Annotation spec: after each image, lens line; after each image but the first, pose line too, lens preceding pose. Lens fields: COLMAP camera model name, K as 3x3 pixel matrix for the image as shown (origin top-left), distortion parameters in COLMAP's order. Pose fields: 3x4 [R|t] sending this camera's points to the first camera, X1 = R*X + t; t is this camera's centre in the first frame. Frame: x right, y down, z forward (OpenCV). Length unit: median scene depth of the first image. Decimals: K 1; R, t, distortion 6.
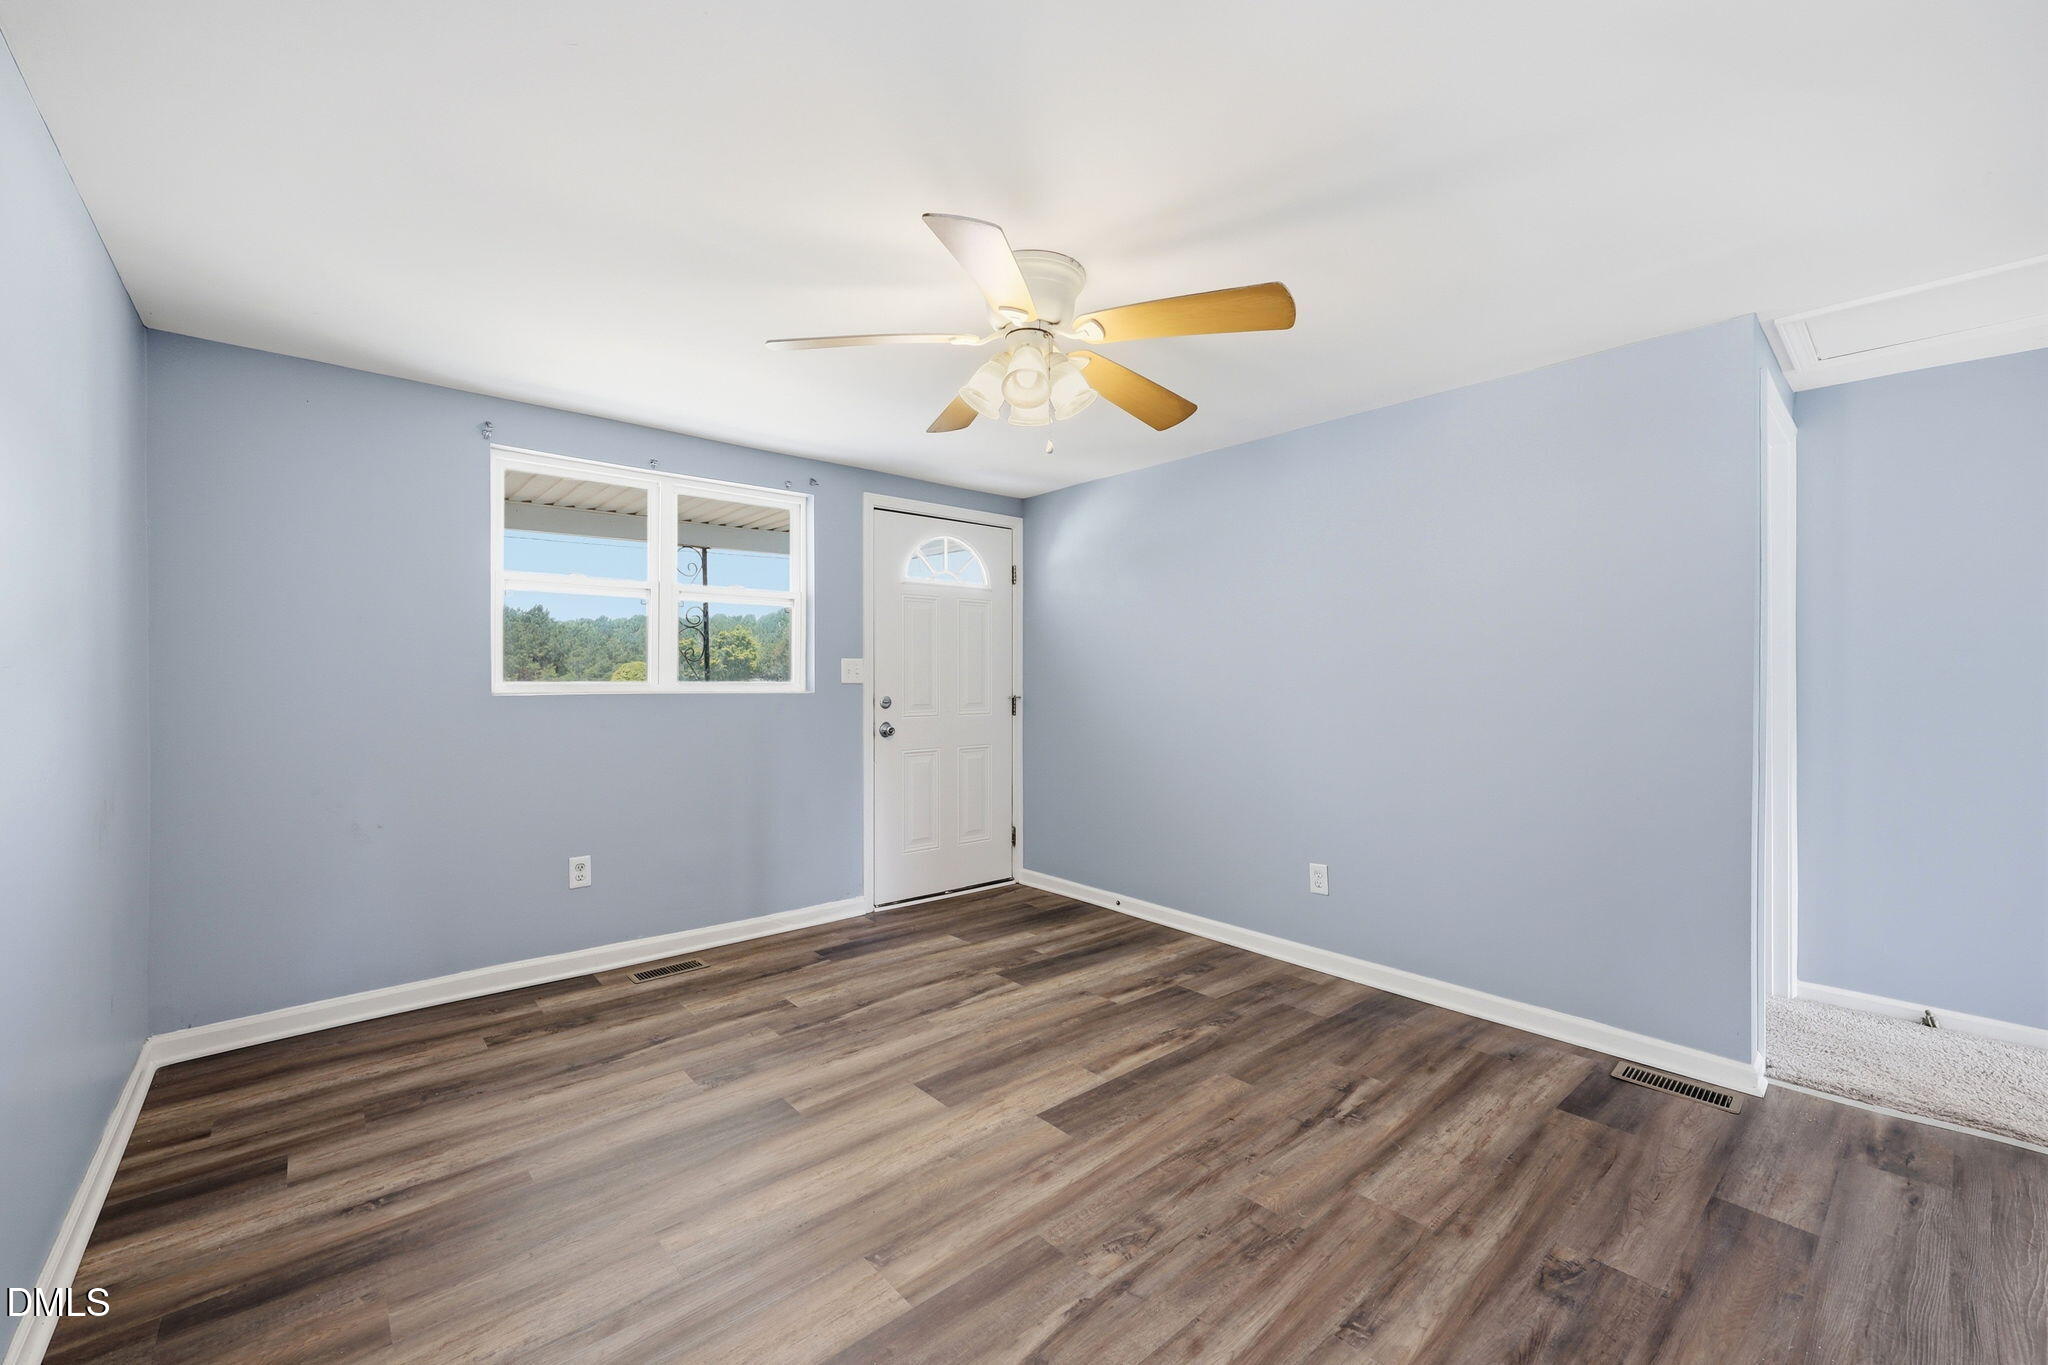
lens RADIAL K [[819.5, 0, 1011.5], [0, 819.5, 681.2], [0, 0, 1]] dist [0.000416, 0.000155]
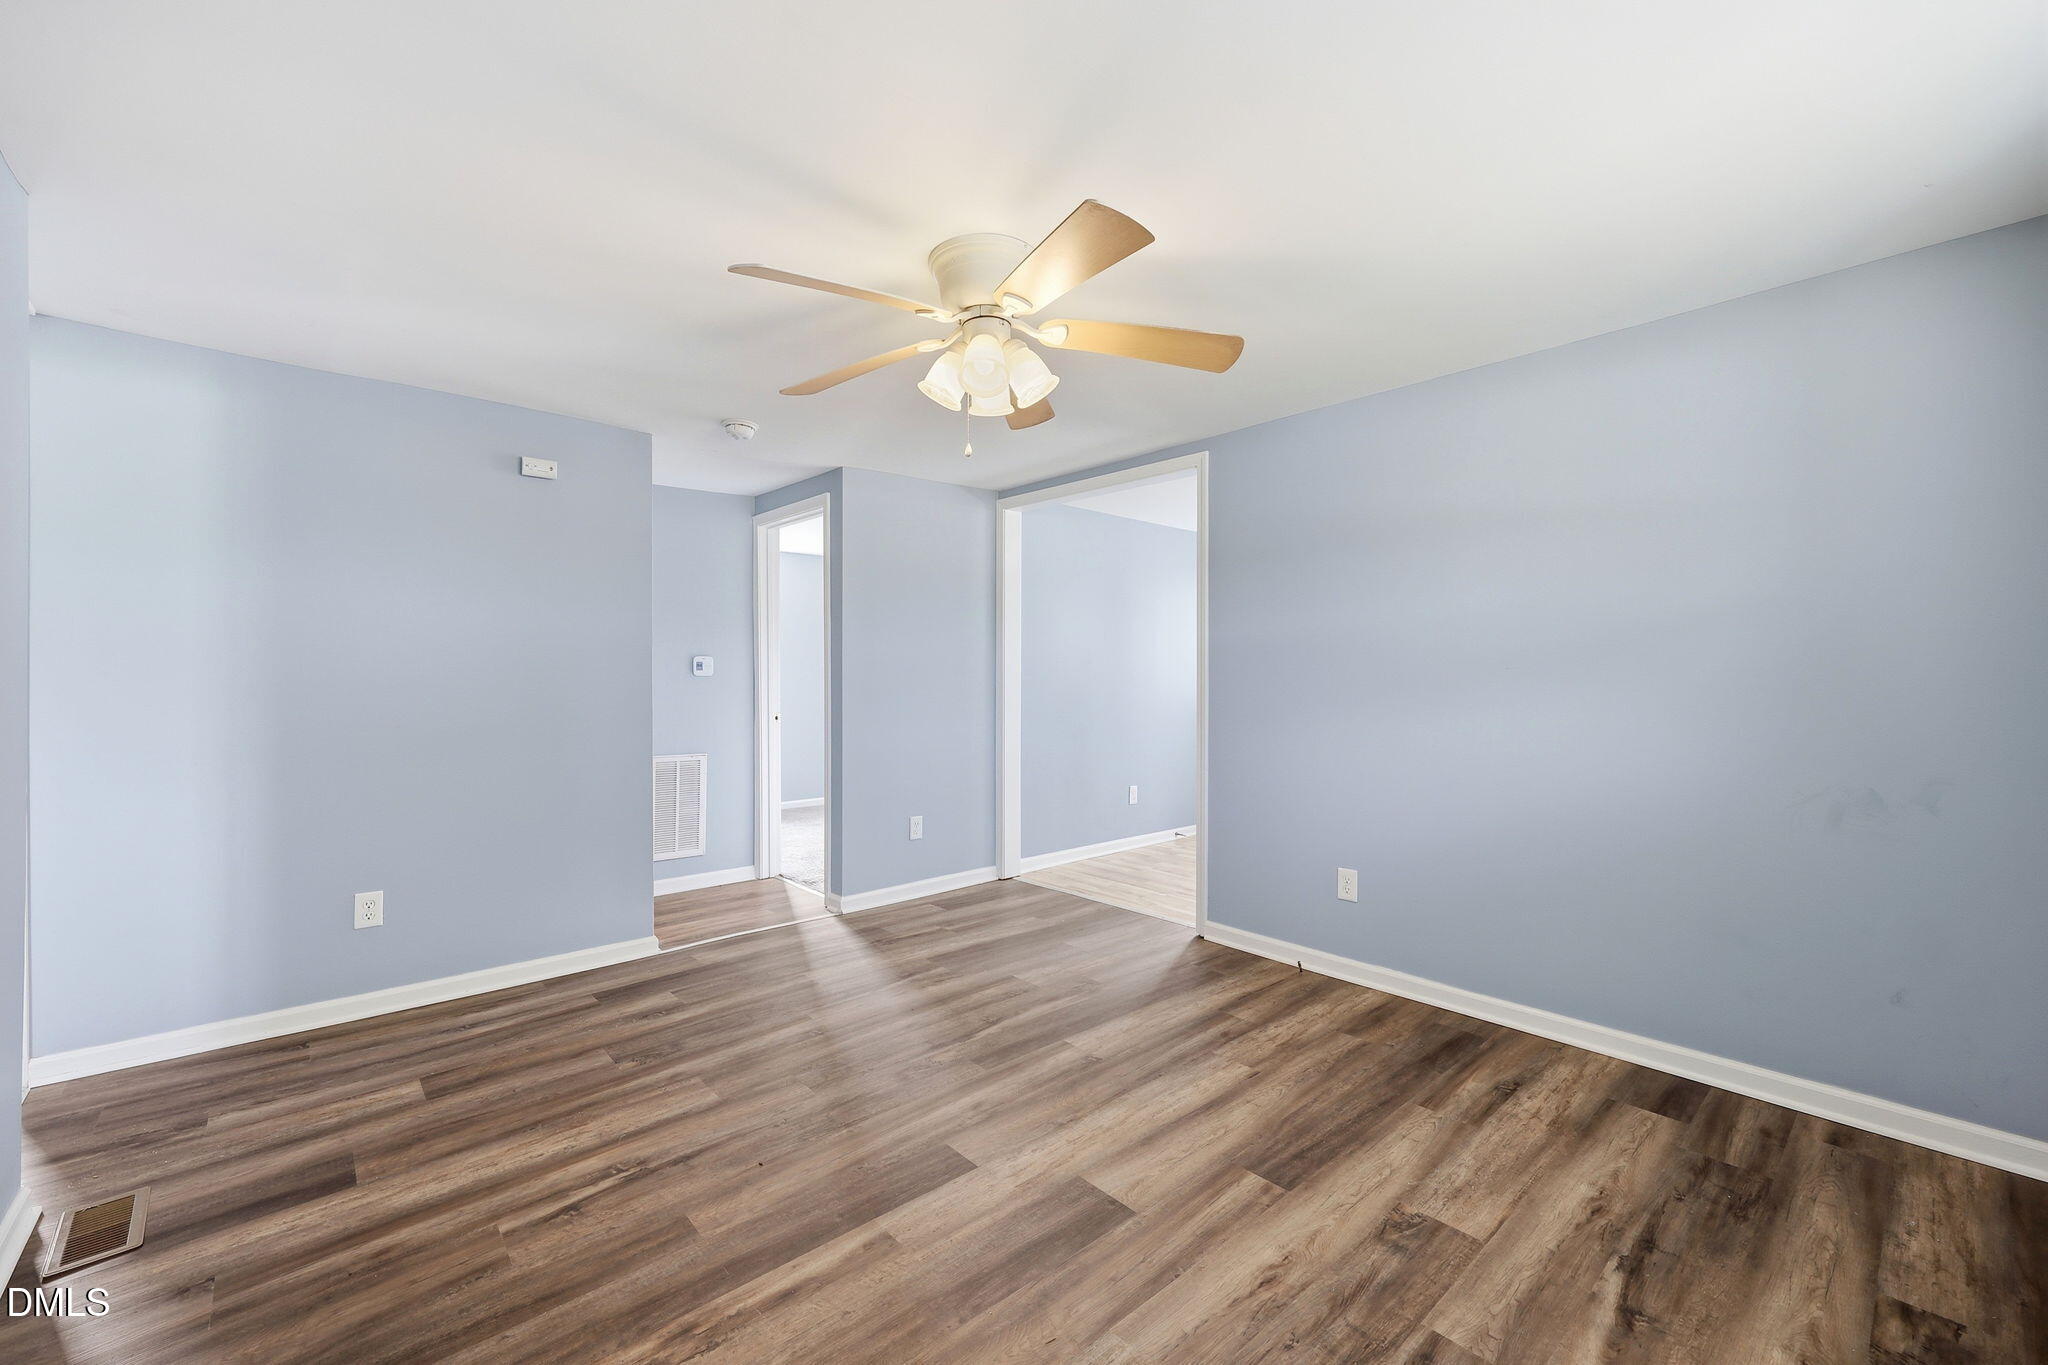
lens RADIAL K [[819.5, 0, 1011.5], [0, 819.5, 681.2], [0, 0, 1]] dist [0.000416, 0.000155]
pose [[-0.999949, -0.000717, -0.010085, 0.002956], [-0.000784, 0.999977, 0.006674, -0.001034], [0.010080, 0.006681, -0.999927, 1.841062]]
